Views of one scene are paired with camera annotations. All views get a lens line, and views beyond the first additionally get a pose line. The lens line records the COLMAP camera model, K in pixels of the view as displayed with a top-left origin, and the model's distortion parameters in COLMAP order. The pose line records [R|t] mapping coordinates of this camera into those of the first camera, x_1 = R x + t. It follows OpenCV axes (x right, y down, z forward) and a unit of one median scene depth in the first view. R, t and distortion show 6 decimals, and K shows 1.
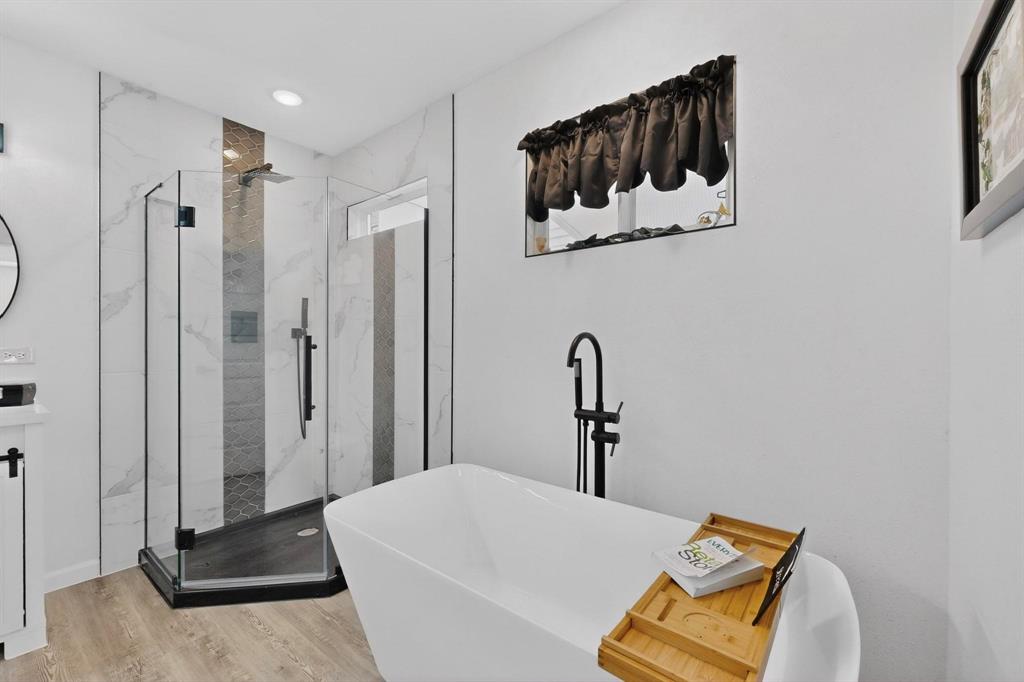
lens RADIAL K [[432.1, 0, 512.6], [0, 432.1, 342.1], [0, 0, 1]] dist [-0.001231, 0.000036]
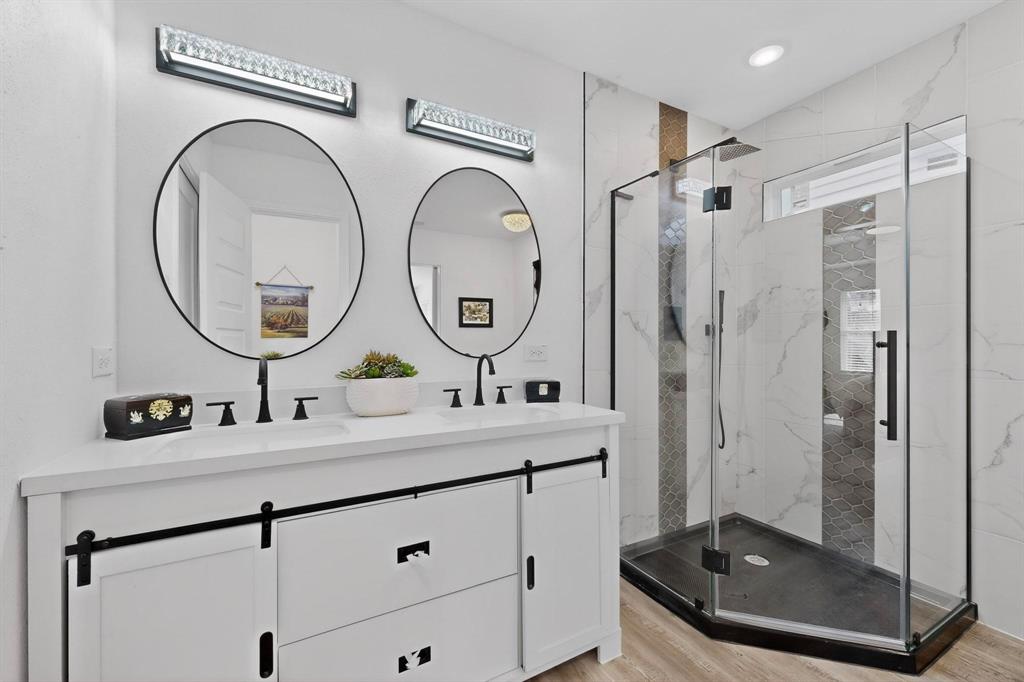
lens RADIAL K [[432.1, 0, 514.5], [0, 432.1, 339.9], [0, 0, 1]] dist [-0.001231, 0.000036]
pose [[0.907954, -0.003972, -0.419051, -0.593247], [0.002951, 0.999991, -0.003085, 0.001393], [0.419060, 0.001564, 0.907957, 0.014030]]
